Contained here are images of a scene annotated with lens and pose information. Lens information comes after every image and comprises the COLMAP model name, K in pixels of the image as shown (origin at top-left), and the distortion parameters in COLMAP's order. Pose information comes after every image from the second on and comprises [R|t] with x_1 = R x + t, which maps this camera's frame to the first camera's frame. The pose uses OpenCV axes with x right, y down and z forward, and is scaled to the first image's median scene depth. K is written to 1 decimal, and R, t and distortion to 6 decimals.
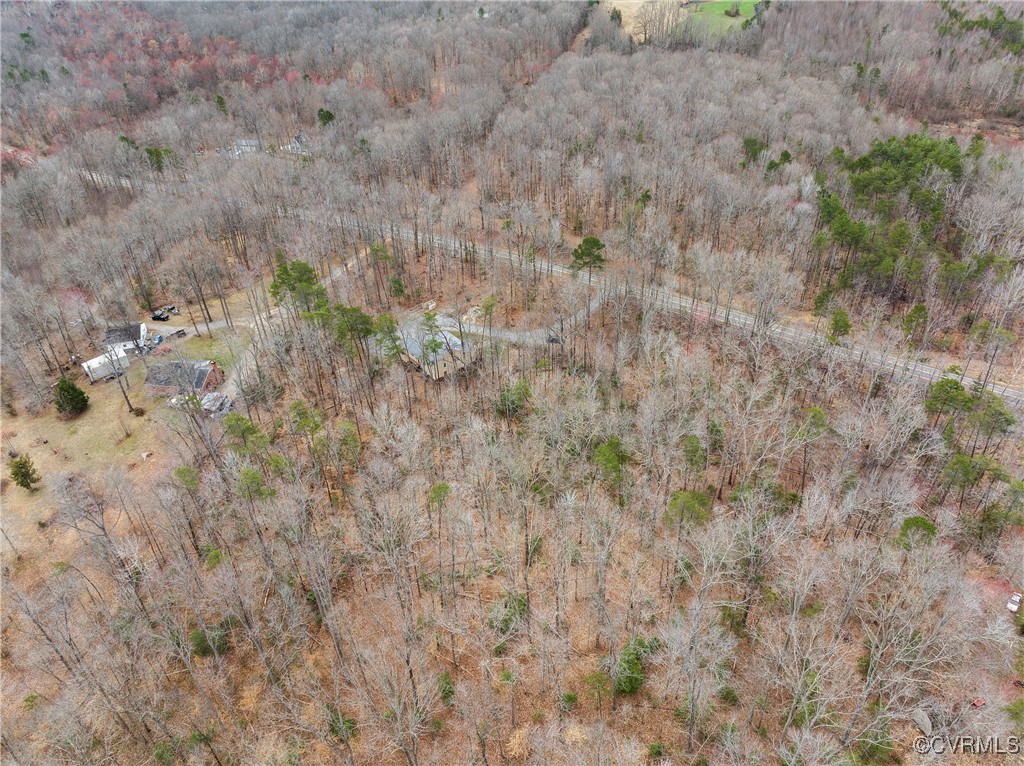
lens RADIAL K [[719.6, 0, 514.9], [0, 719.6, 379.3], [0, 0, 1]] dist [-0.077444, 0.050134]
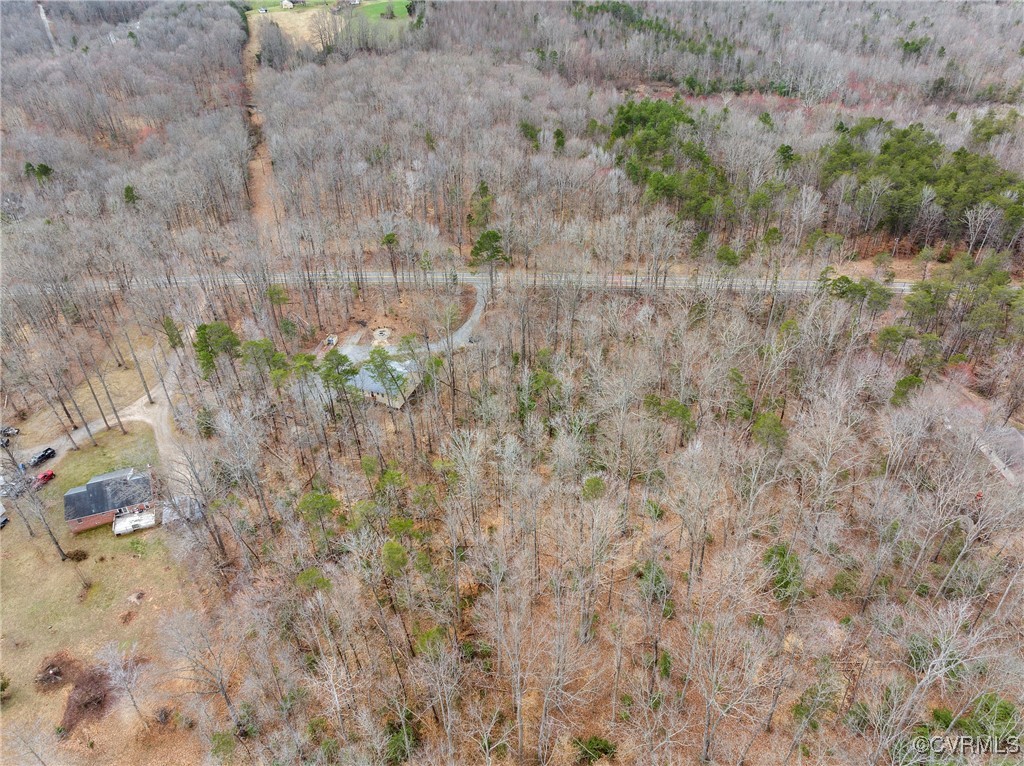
lens RADIAL K [[719.6, 0, 514.9], [0, 719.6, 379.3], [0, 0, 1]] dist [-0.077444, 0.050134]
pose [[0.864038, -0.278129, 0.419622, -0.316518], [0.282111, 0.957861, 0.053988, -0.037769], [-0.416955, 0.071732, 0.906092, 0.068504]]
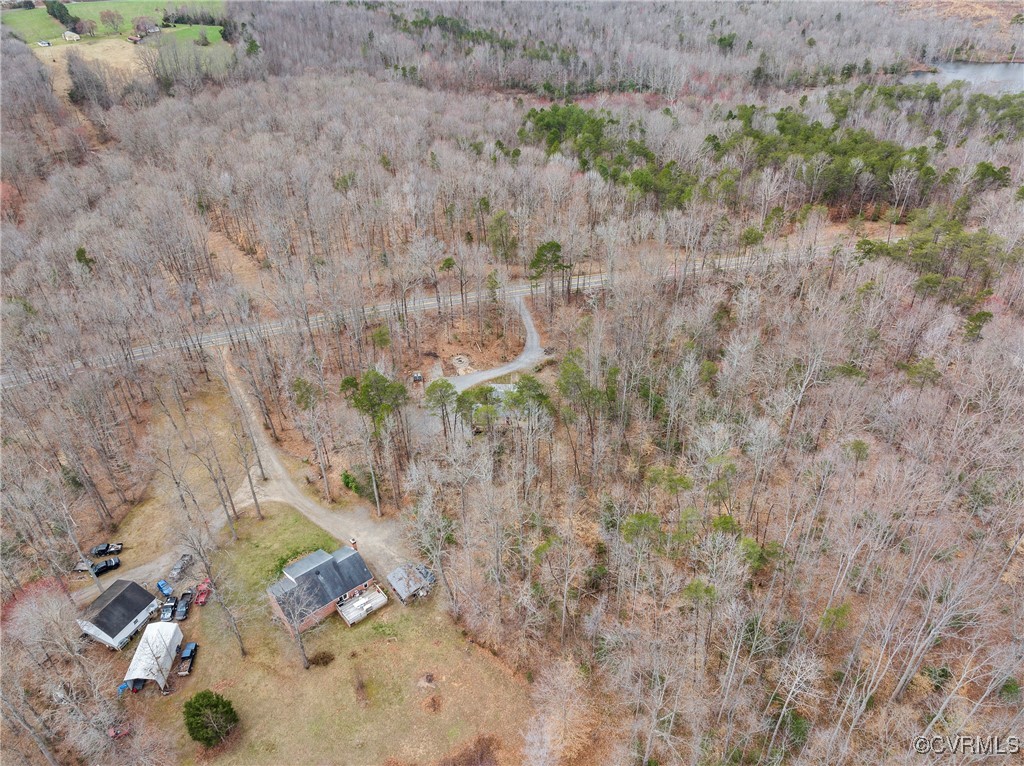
lens RADIAL K [[719.6, 0, 514.9], [0, 719.6, 379.3], [0, 0, 1]] dist [-0.077444, 0.050134]
pose [[0.651539, -0.411466, 0.637333, -0.601656], [0.428779, 0.892798, 0.138060, -0.169910], [-0.625816, 0.183324, 0.758120, 0.263820]]
